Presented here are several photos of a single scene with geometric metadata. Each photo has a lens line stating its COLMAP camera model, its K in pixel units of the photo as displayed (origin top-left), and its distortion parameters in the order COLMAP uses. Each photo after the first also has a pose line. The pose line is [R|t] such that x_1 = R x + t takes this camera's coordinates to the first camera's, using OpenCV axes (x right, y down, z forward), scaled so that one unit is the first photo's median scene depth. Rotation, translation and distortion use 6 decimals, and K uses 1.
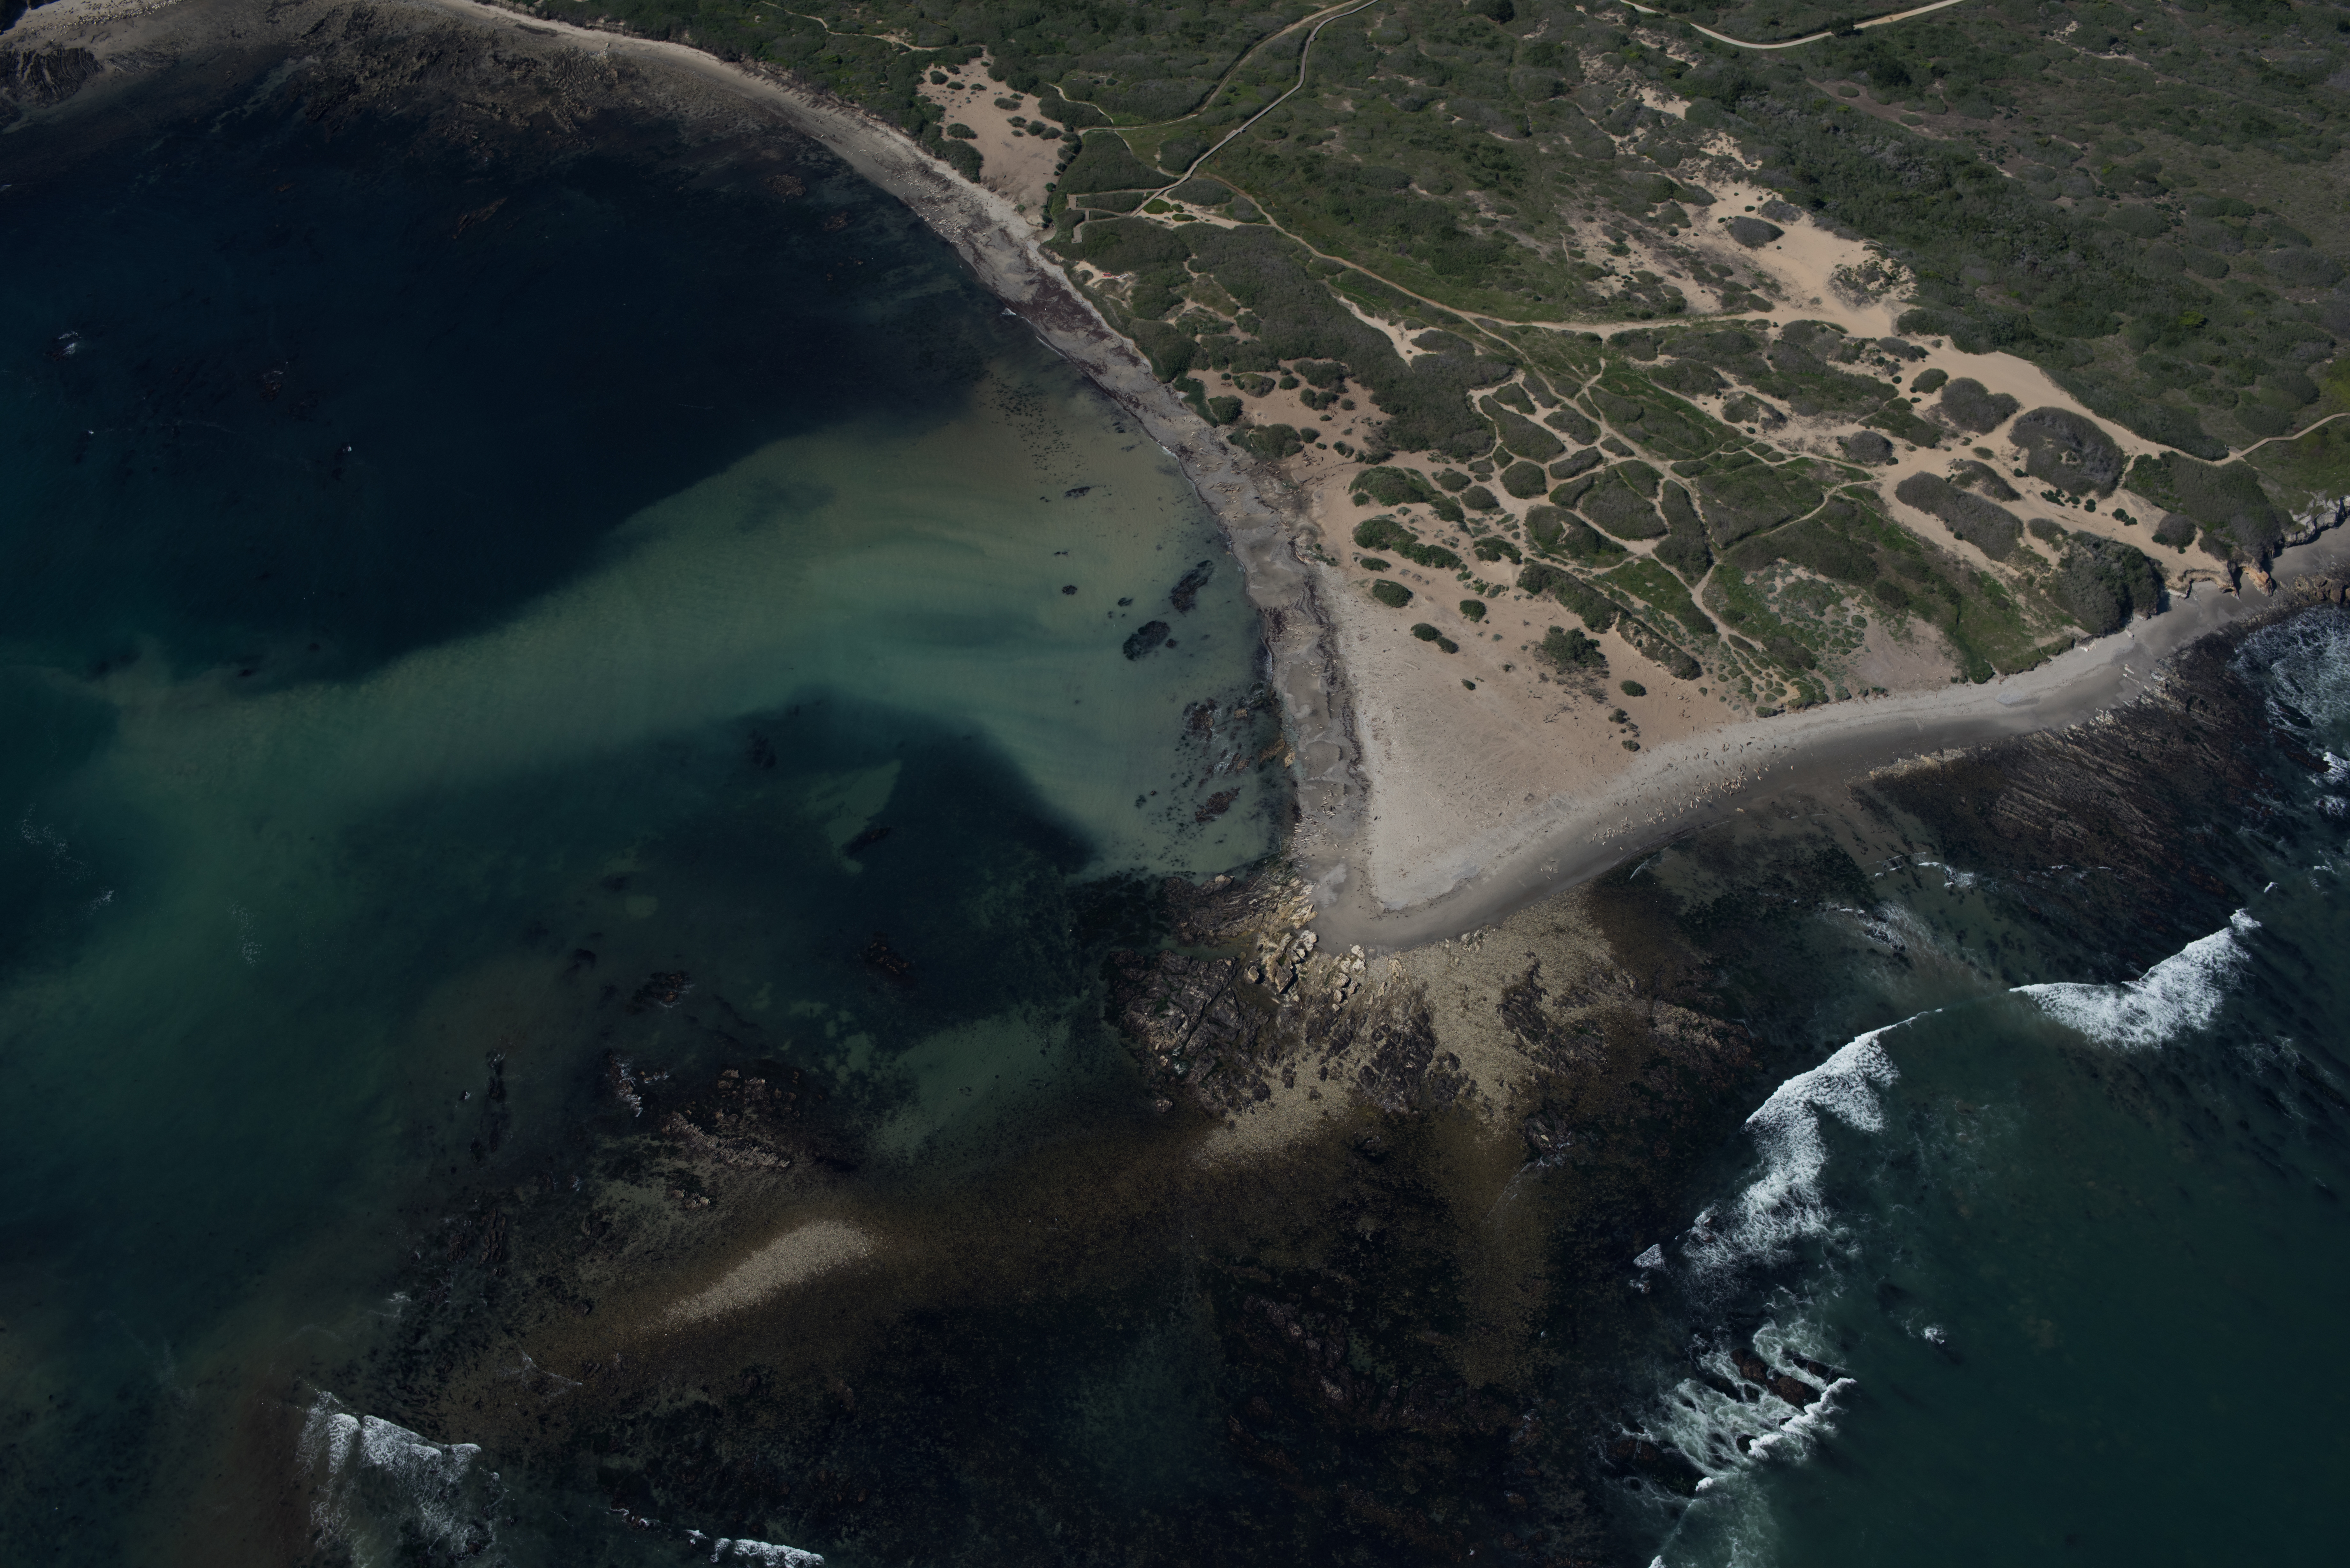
lens RADIAL K [[2722.4, 0, 1180.2], [0, 2722.4, 789.8], [0, 0, 1]] dist [-0.079309, 0.000000]
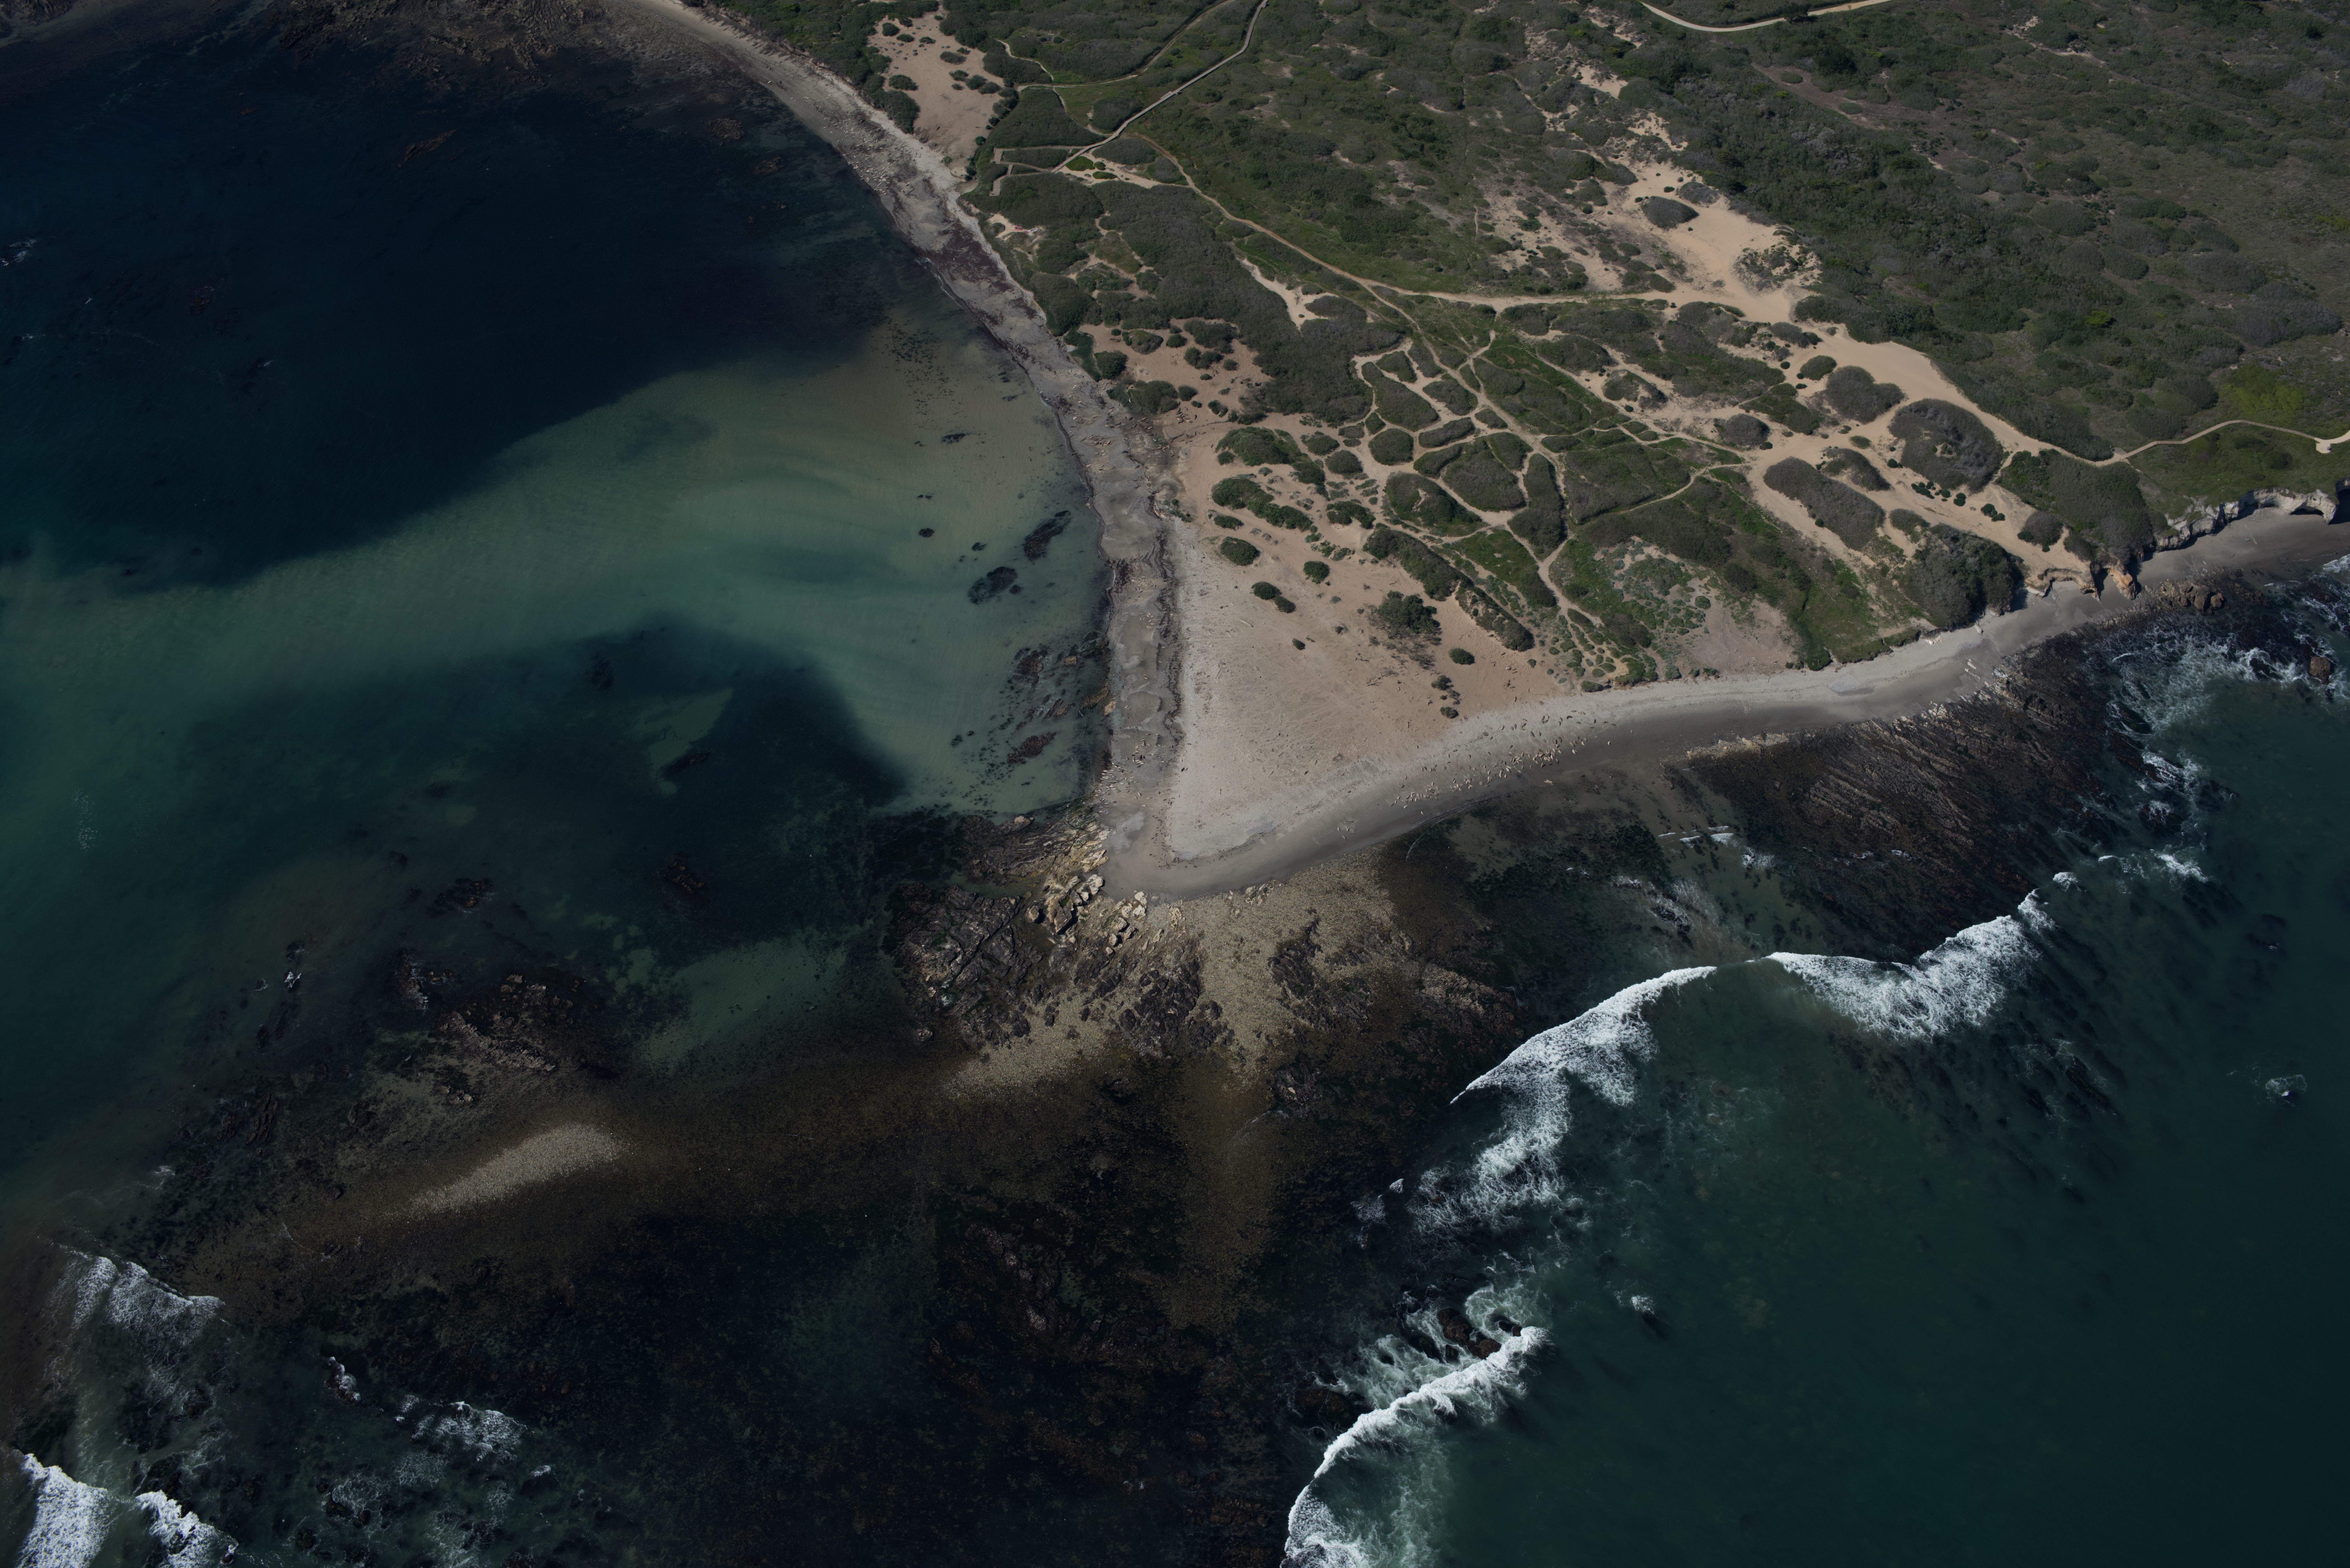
lens RADIAL K [[2722.4, 0, 1176.5], [0, 2722.4, 783.0], [0, 0, 1]] dist [-0.079309, 0.000000]
pose [[0.996693, 0.055487, -0.059361, 0.111295], [-0.055184, 0.998454, 0.006729, 0.007560], [0.059643, -0.003431, 0.998214, -0.008284]]
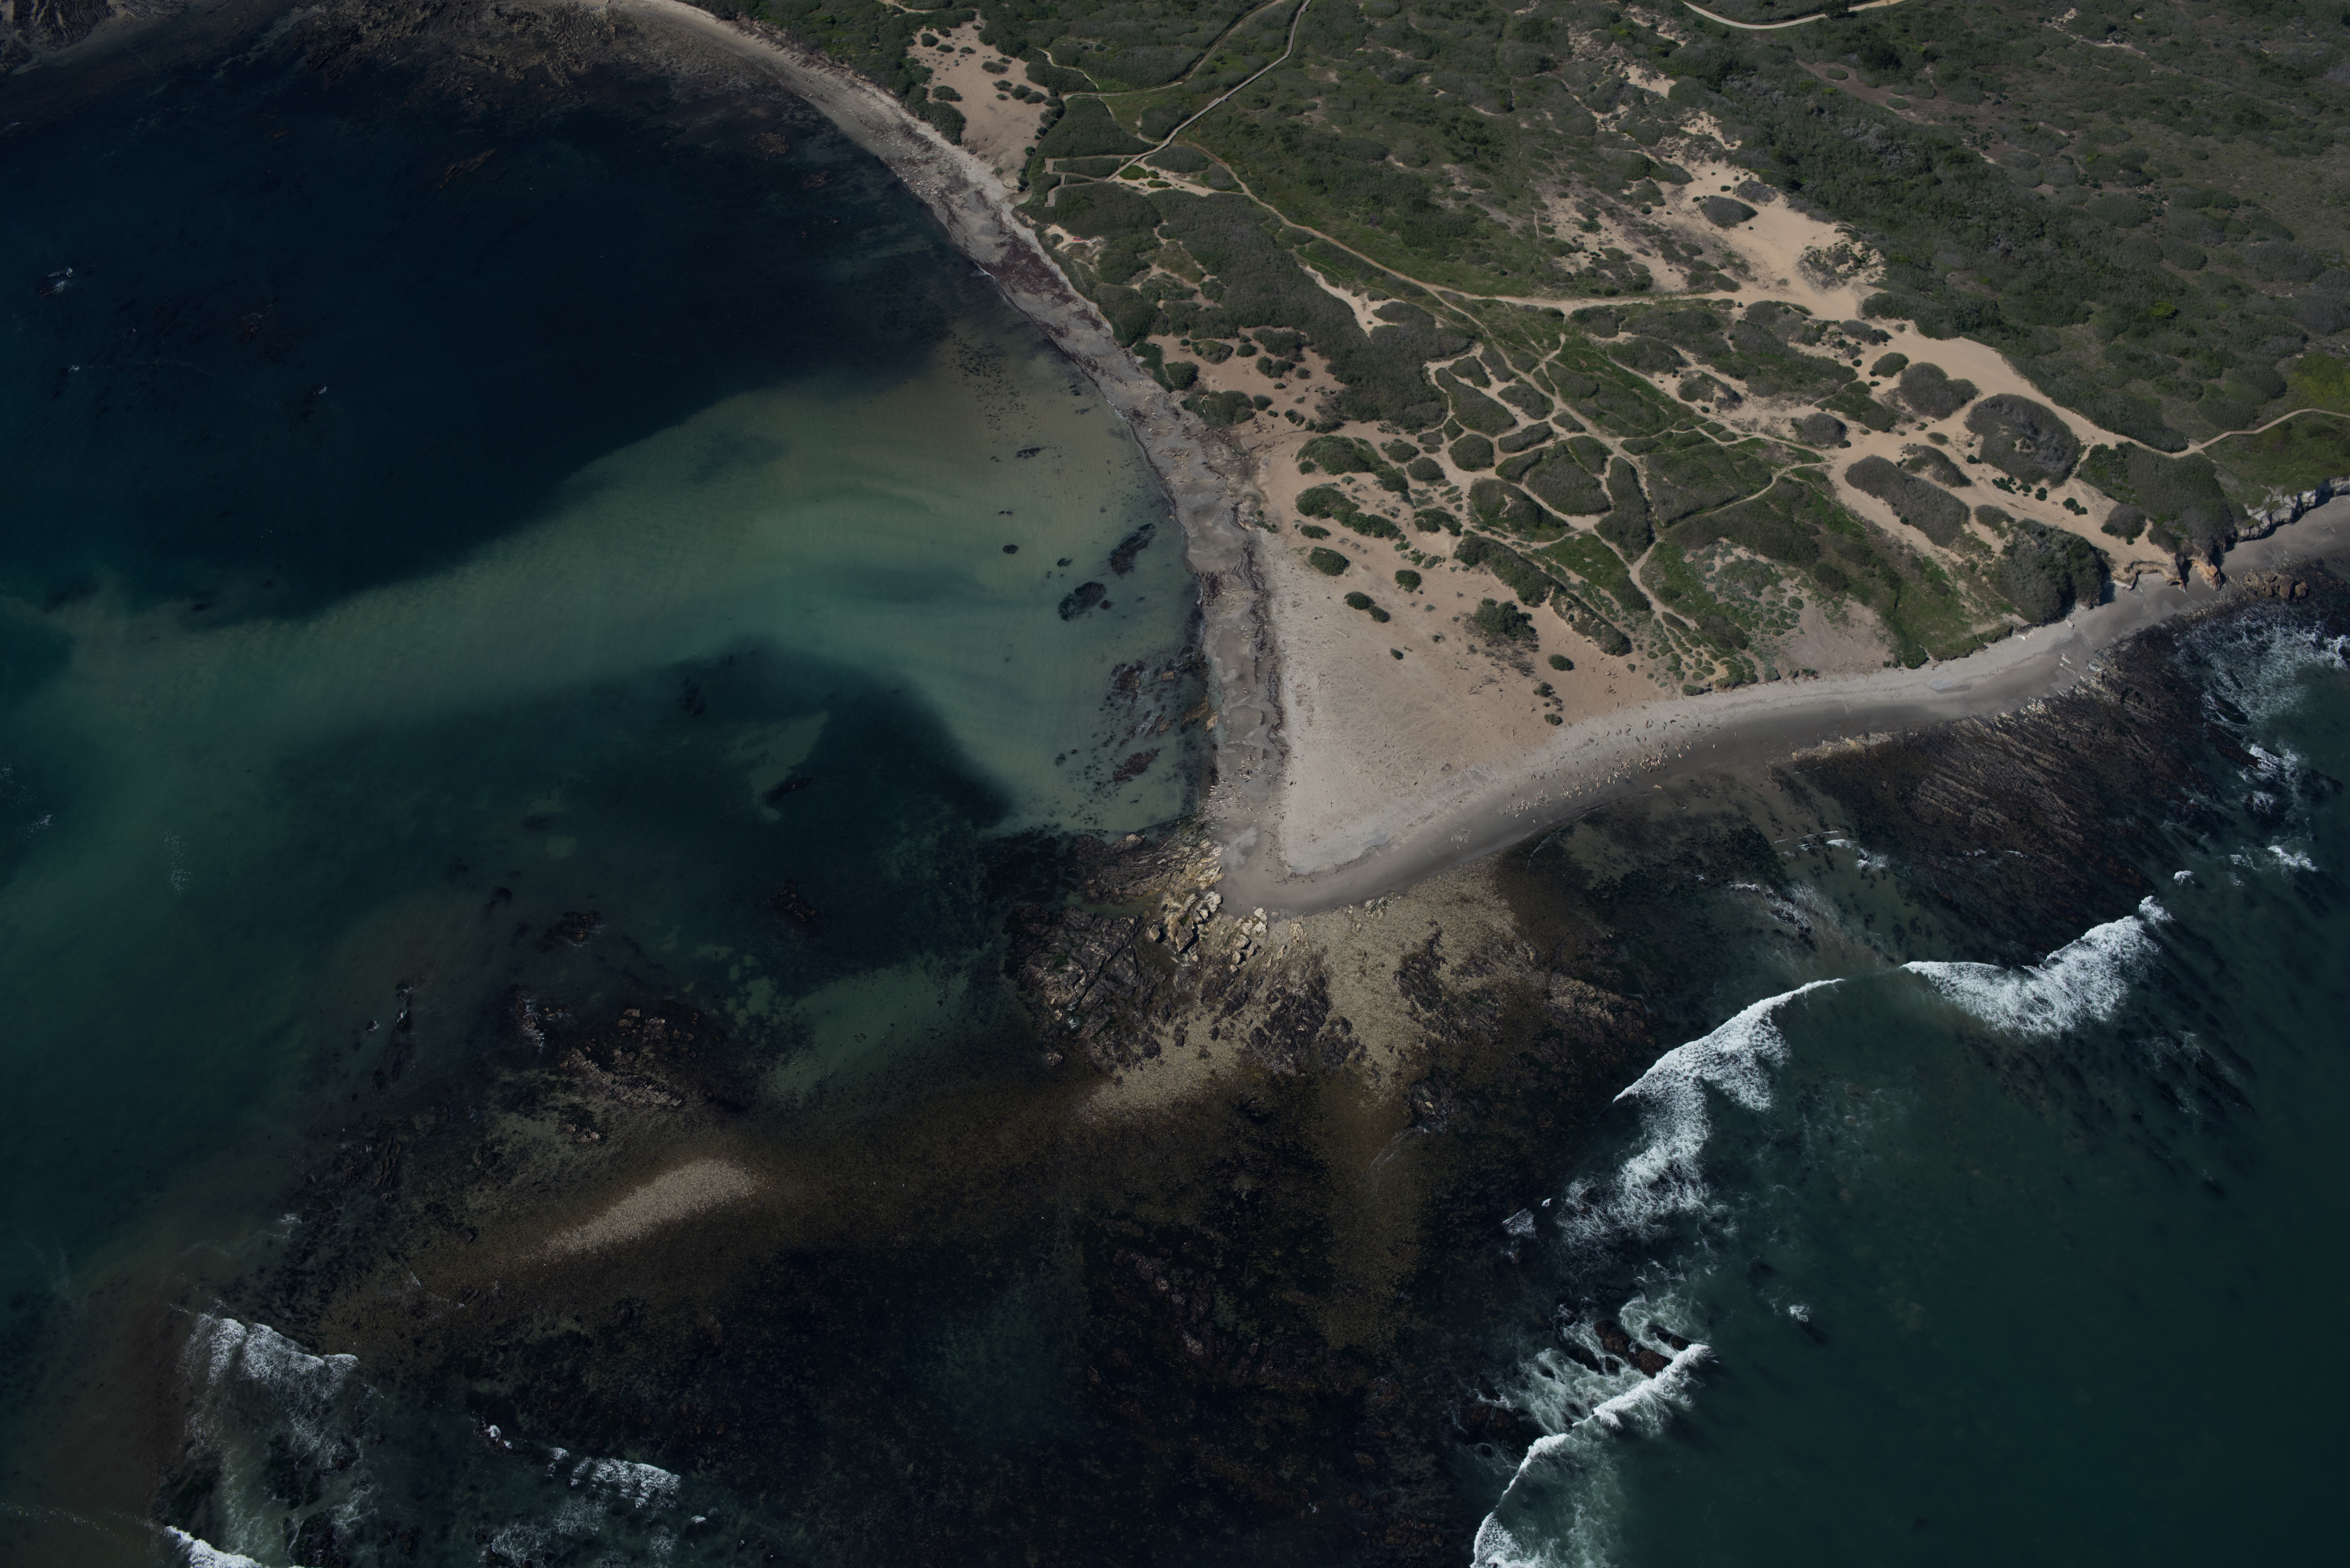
lens RADIAL K [[2722.4, 0, 1177.4], [0, 2722.4, 786.2], [0, 0, 1]] dist [-0.079309, 0.000000]
pose [[0.998890, 0.031730, -0.034805, 0.055608], [-0.031482, 0.999475, 0.007639, 0.004462], [0.035029, -0.006535, 0.999365, -0.005010]]
